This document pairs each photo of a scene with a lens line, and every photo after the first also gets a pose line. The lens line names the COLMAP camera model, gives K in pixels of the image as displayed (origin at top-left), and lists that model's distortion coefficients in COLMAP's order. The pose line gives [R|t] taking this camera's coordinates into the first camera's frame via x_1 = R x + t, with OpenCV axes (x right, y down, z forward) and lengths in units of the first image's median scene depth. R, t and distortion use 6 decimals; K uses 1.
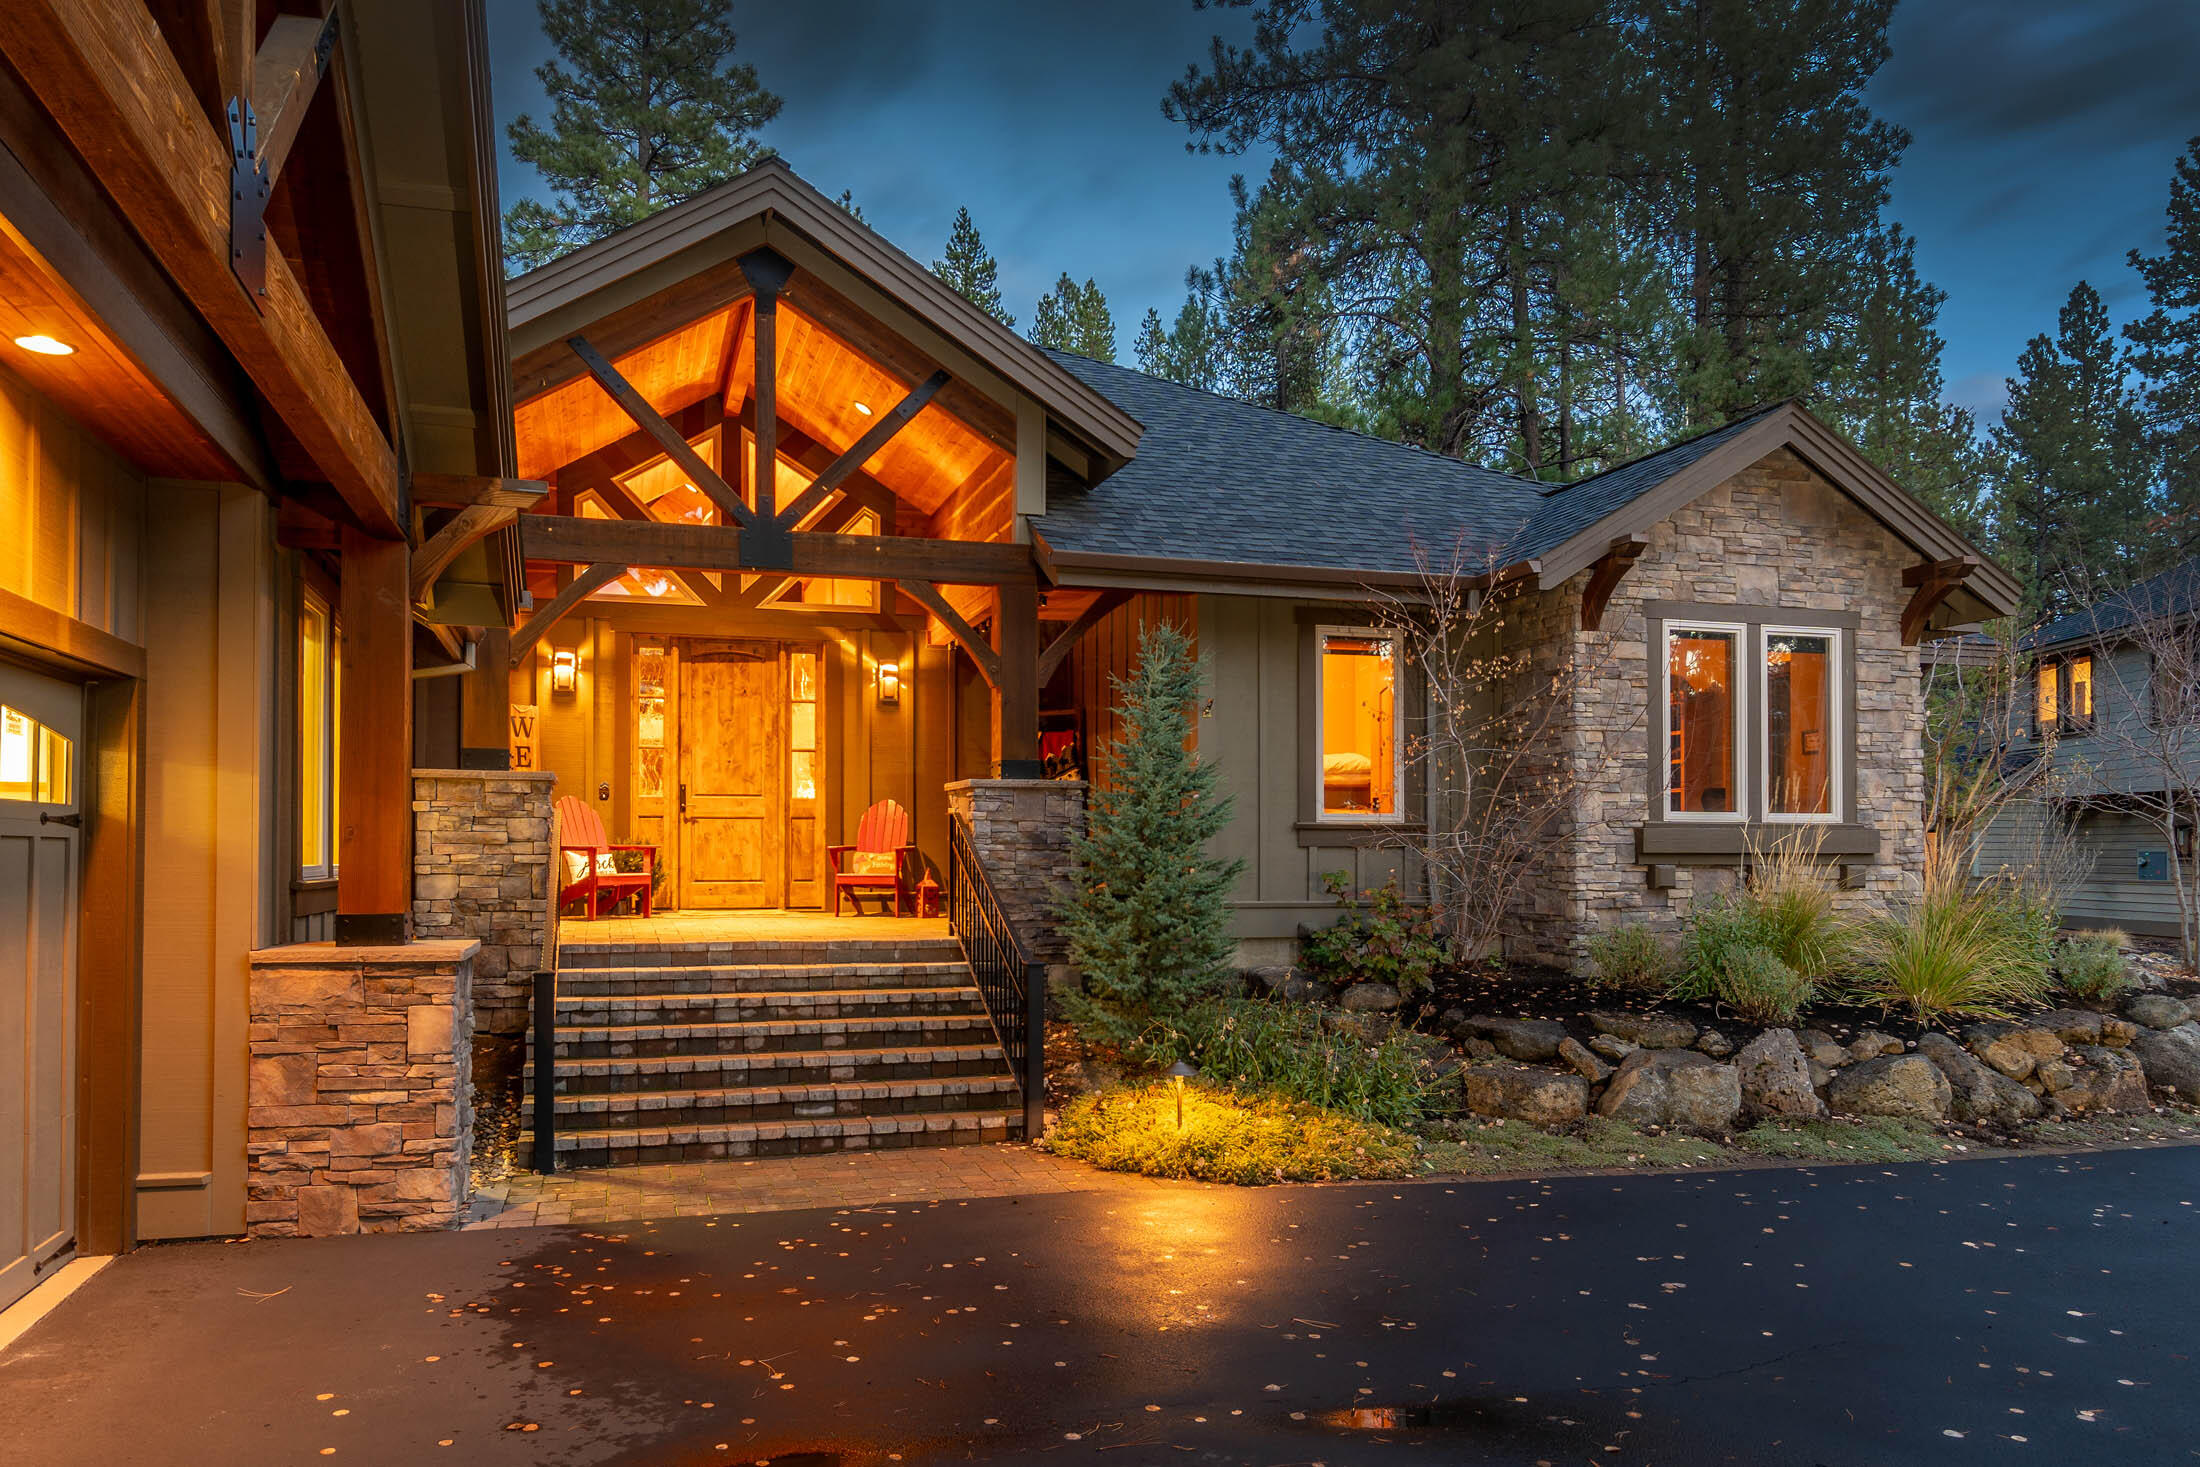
lens RADIAL K [[1479.0, 0, 1054.2], [0, 1479.0, 850.5], [0, 0, 1]] dist [0.023242, -0.001832]
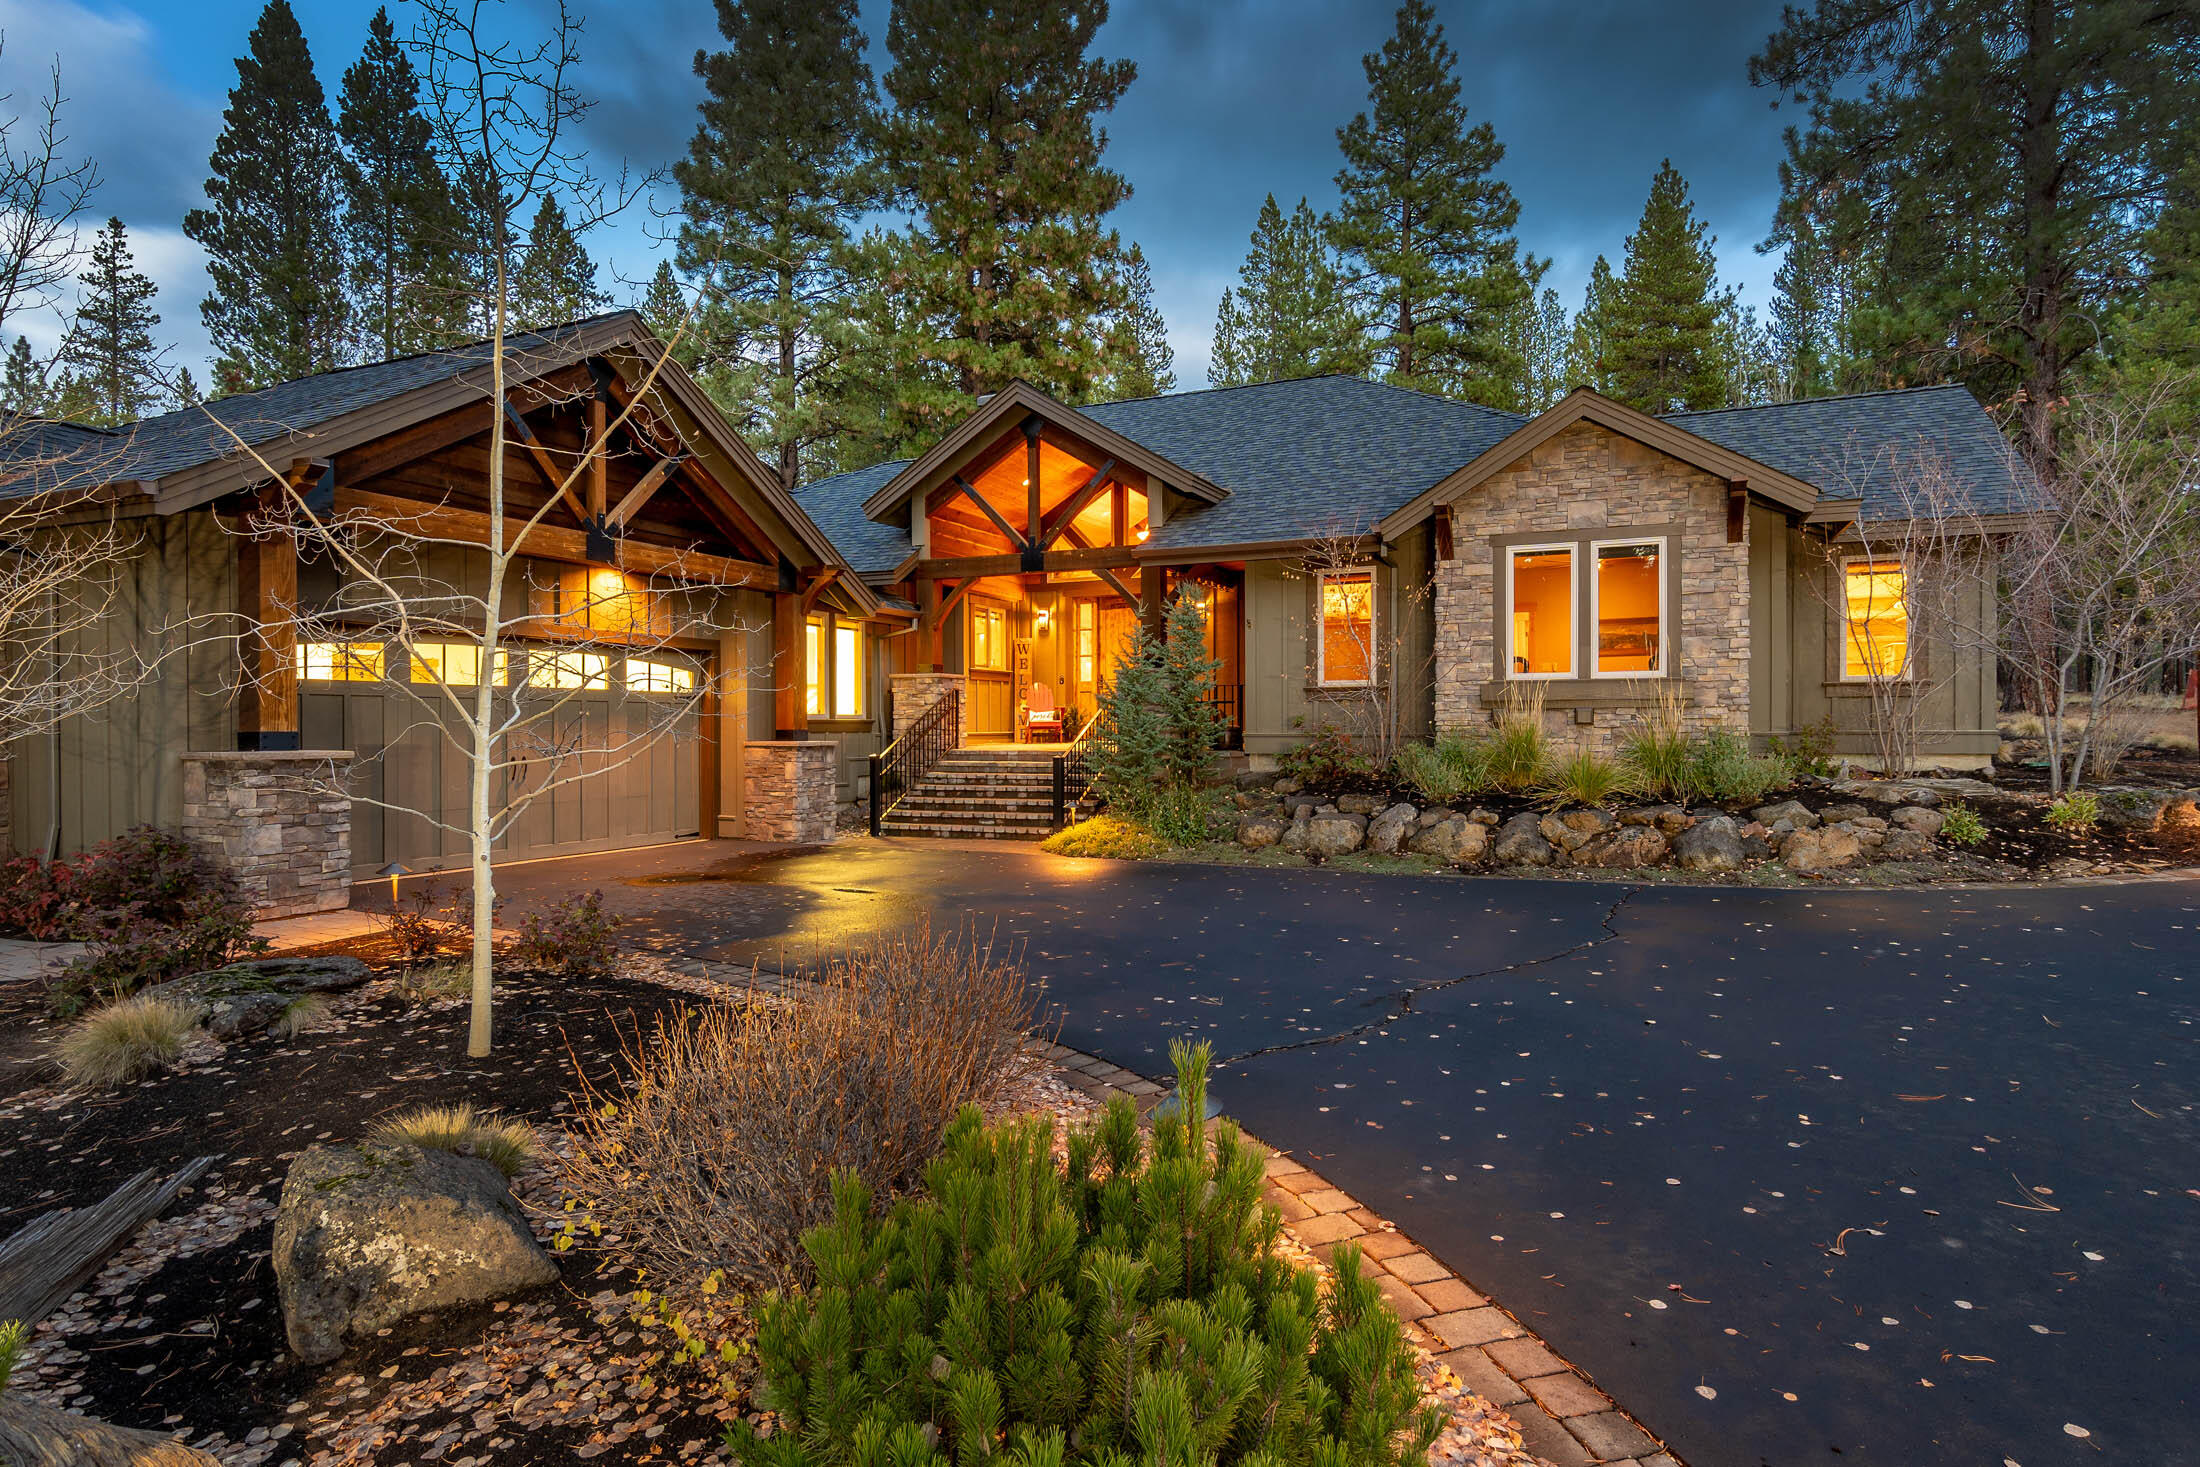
lens RADIAL K [[1237.1, 0, 1112.3], [0, 1237.1, 737.8], [0, 0, 1]] dist [0.039503, -0.037059]
pose [[0.761449, 0.000773, -0.648225, 0.983753], [0.006500, 0.999940, 0.008829, 0.027177], [0.648192, -0.010936, 0.761398, -0.239995]]
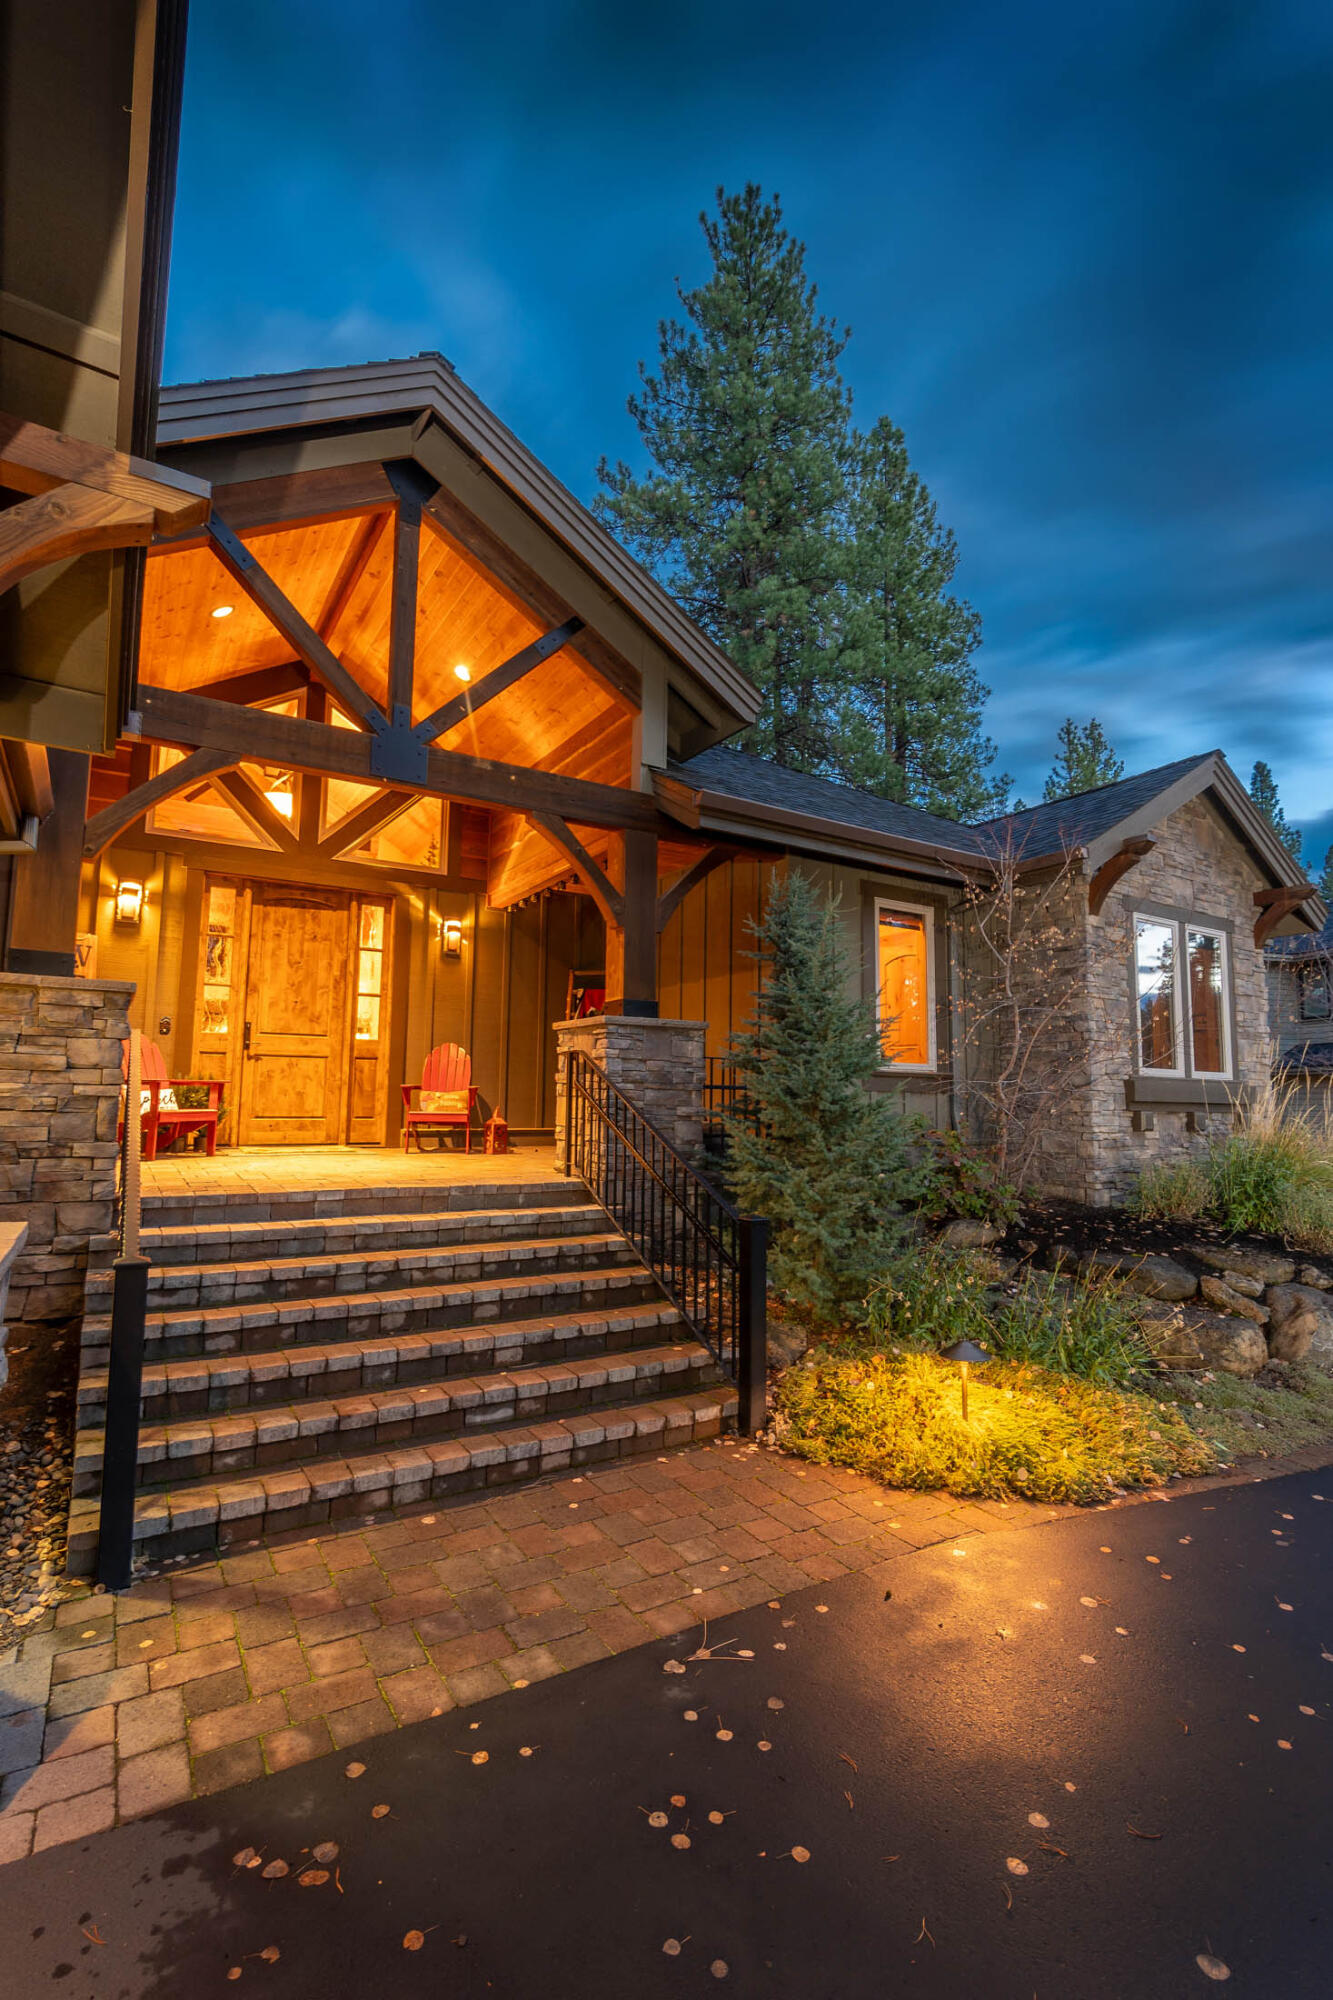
lens RADIAL K [[901.0, 0, 669.2], [0, 901.0, 1019.3], [0, 0, 1]] dist [-0.003792, 0.000425]
pose [[0.964525, 0.036383, 0.261471, -0.167856], [-0.013543, 0.995973, -0.088630, 0.005772], [-0.263642, 0.081945, 0.961134, 0.412306]]
